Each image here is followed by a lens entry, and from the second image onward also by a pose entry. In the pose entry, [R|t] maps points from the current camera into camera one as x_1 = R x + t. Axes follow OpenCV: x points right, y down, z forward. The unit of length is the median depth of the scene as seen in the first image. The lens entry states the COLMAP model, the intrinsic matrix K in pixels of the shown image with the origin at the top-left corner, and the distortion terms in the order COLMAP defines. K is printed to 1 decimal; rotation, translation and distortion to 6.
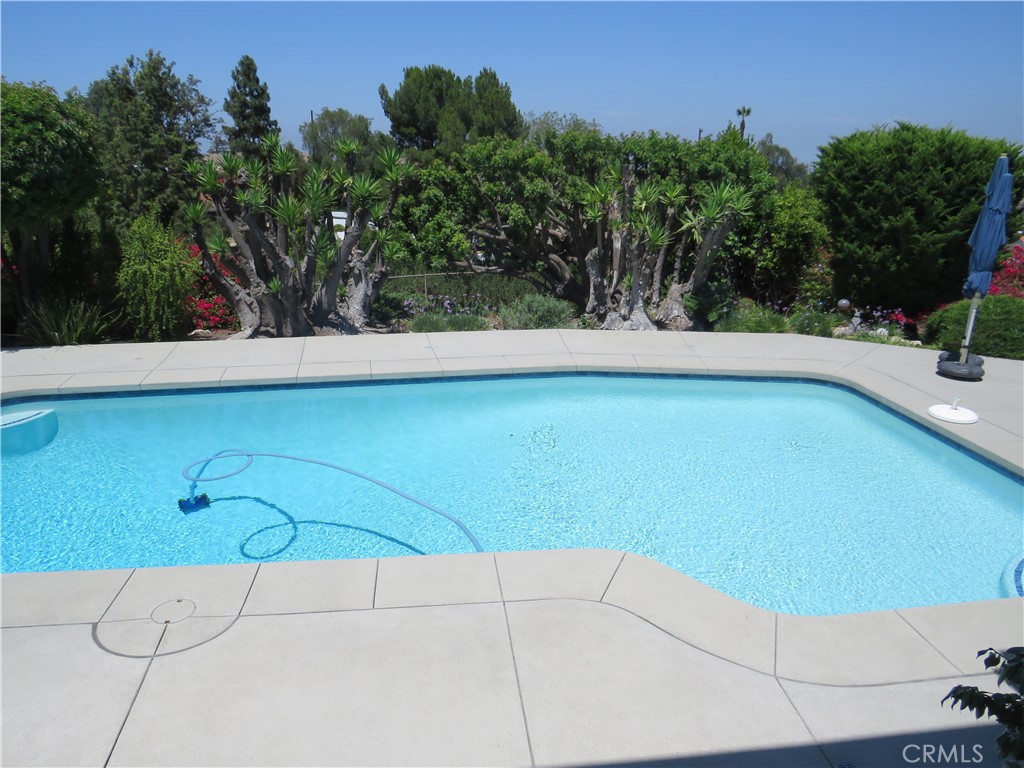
lens RADIAL K [[722.2, 0, 502.2], [0, 722.2, 384.6], [0, 0, 1]] dist [-0.026337, 0.007567]
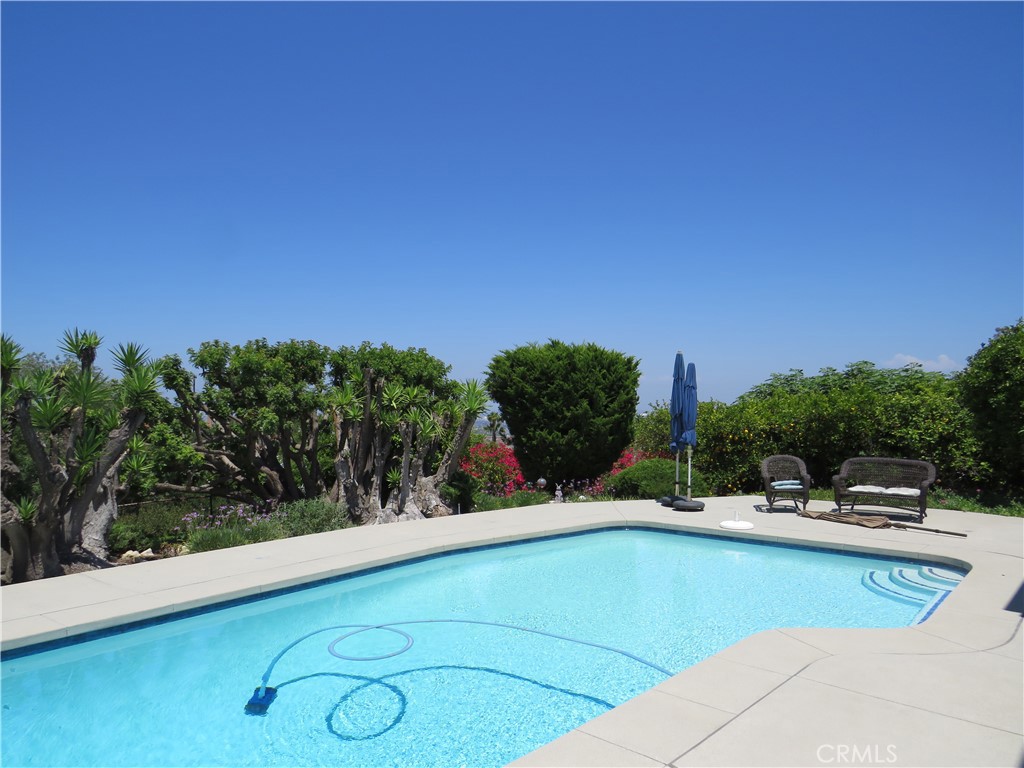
lens RADIAL K [[722.2, 0, 509.1], [0, 722.2, 385.1], [0, 0, 1]] dist [-0.026337, 0.007567]
pose [[0.767224, -0.001858, 0.641377, -0.356398], [0.212182, 0.944425, -0.251079, 0.025593], [-0.605266, 0.328722, 0.724979, 0.124659]]
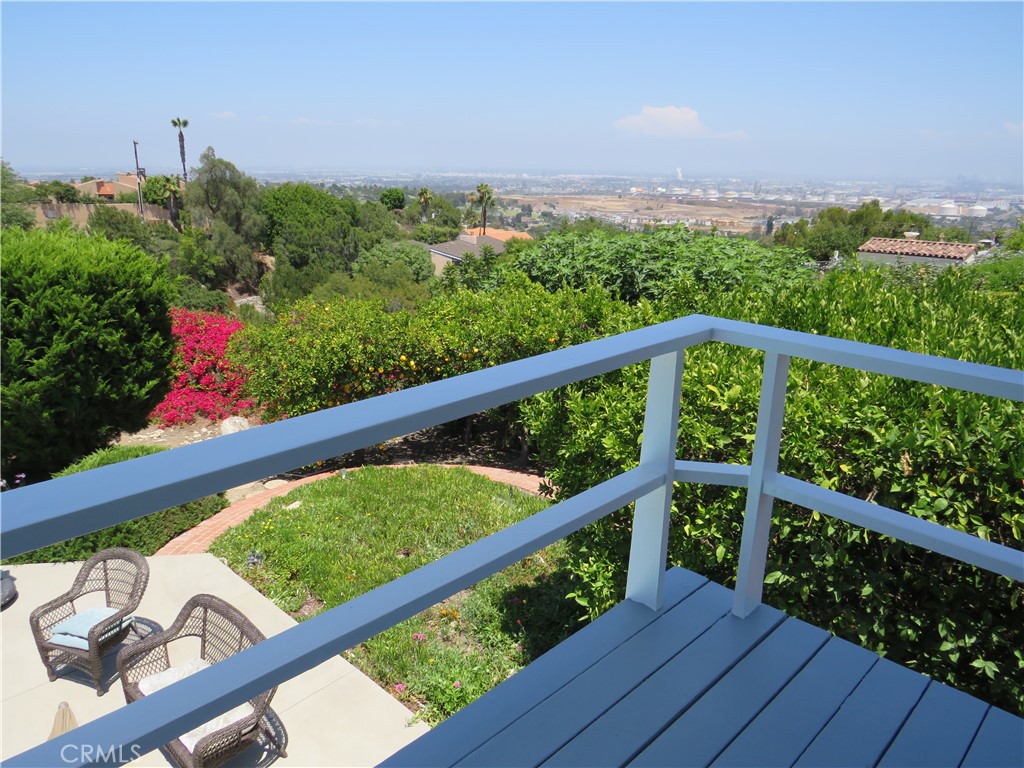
lens RADIAL K [[722.2, 0, 514.4], [0, 722.2, 385.6], [0, 0, 1]] dist [-0.026337, 0.007567]
pose [[0.788067, -0.181086, 0.588352, 0.544938], [0.181650, 0.981603, 0.058812, -0.151519], [-0.588178, 0.060526, 0.806463, 0.079889]]
